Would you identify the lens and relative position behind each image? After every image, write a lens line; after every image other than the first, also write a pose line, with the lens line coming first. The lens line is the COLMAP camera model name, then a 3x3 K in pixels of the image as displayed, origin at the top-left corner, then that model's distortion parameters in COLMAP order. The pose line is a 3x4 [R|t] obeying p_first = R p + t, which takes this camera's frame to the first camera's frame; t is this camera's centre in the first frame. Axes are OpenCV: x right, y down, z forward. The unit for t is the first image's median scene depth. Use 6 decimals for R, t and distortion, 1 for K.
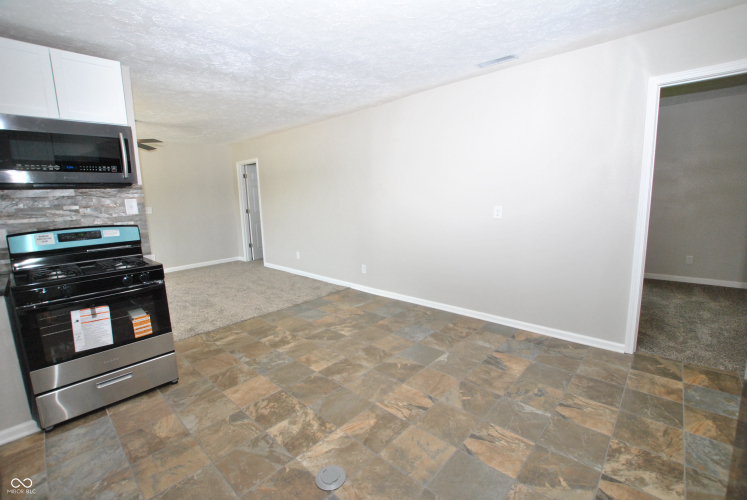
lens RADIAL K [[329.8, 0, 377.0], [0, 329.8, 246.5], [0, 0, 1]] dist [-0.036171, 0.005703]
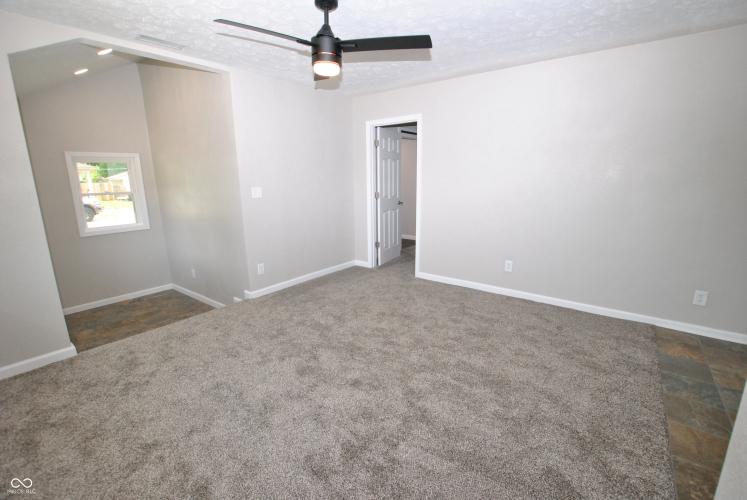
lens RADIAL K [[329.8, 0, 377.0], [0, 329.8, 246.5], [0, 0, 1]] dist [-0.036171, 0.005703]
pose [[0.996532, 0.000468, 0.083205, -1.253933], [-0.004668, 0.998724, 0.050292, -0.097966], [-0.083075, -0.050506, 0.995263, 0.855006]]
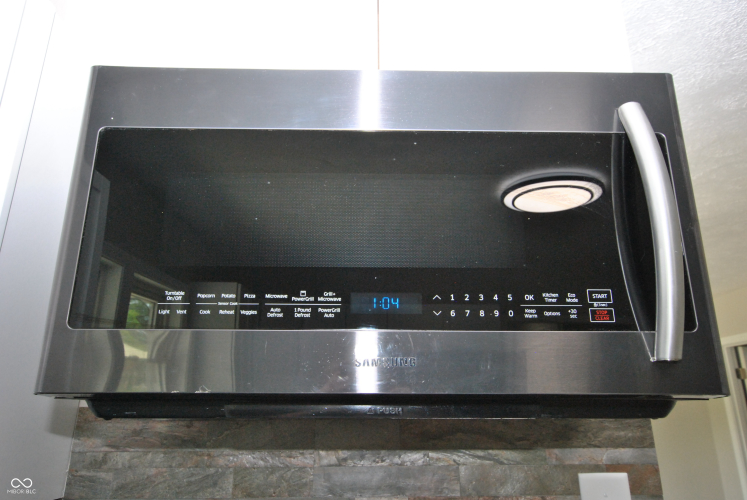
lens RADIAL K [[519.9, 0, 373.5], [0, 519.9, 250.0], [0, 0, 1]] dist [0.002088, 0.001220]
pose [[0.690986, -0.191352, -0.697081, -0.640318], [-0.130801, 0.915311, -0.380915, -0.139206], [0.710936, 0.354386, 0.607438, 0.681939]]
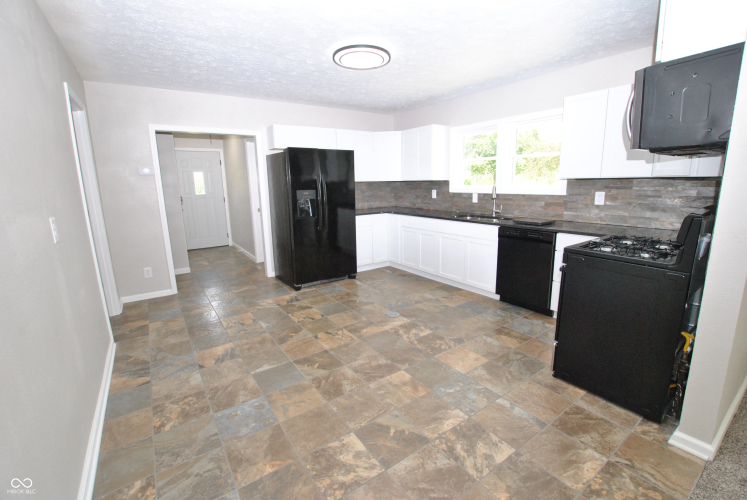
lens RADIAL K [[329.8, 0, 377.0], [0, 329.8, 246.5], [0, 0, 1]] dist [-0.036171, 0.005703]
pose [[-0.975432, 0.007396, 0.220176, -0.322537], [0.082568, 0.938858, 0.334258, -0.267003], [-0.204242, 0.344226, -0.916403, 1.761170]]
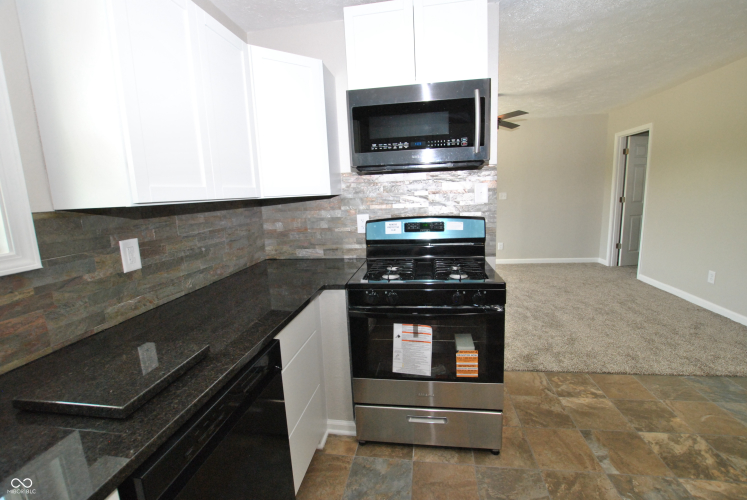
lens RADIAL K [[329.8, 0, 377.0], [0, 329.8, 246.5], [0, 0, 1]] dist [-0.036171, 0.005703]
pose [[0.557704, 0.140042, -0.818141, -0.253391], [-0.102729, 0.989732, 0.099386, -0.052170], [0.823658, 0.028619, 0.566364, 0.377508]]
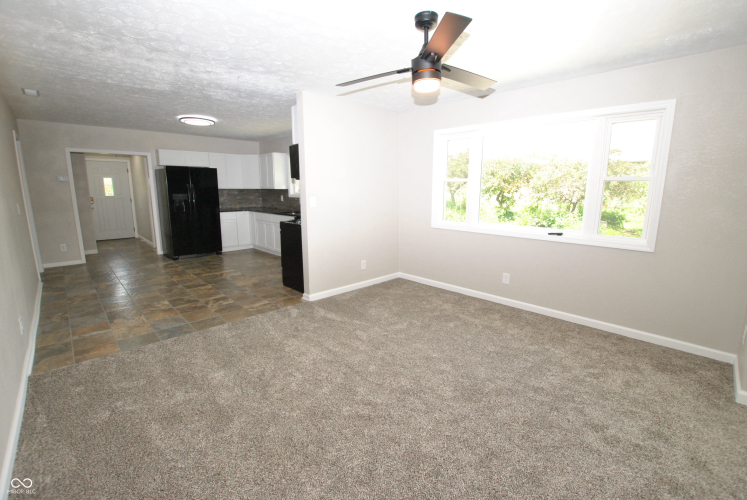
lens RADIAL K [[329.8, 0, 377.0], [0, 329.8, 246.5], [0, 0, 1]] dist [-0.036171, 0.005703]
pose [[-0.998561, 0.016210, 0.051122, -1.220723], [0.031927, 0.945589, 0.323794, -0.384940], [-0.043092, 0.324960, -0.944745, 2.626808]]
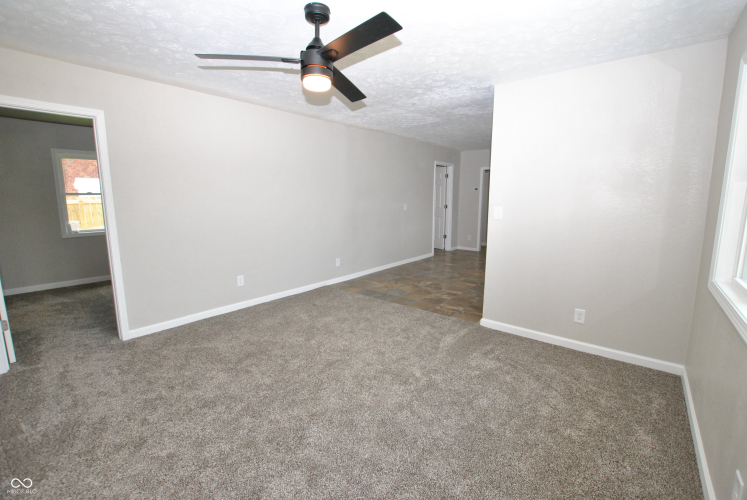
lens RADIAL K [[329.8, 0, 377.0], [0, 329.8, 246.5], [0, 0, 1]] dist [-0.036171, 0.005703]
pose [[-0.057442, -0.122699, 0.990780, -2.123580], [0.155297, 0.979240, 0.130273, -0.204145], [-0.986196, 0.161348, -0.037195, 1.650664]]
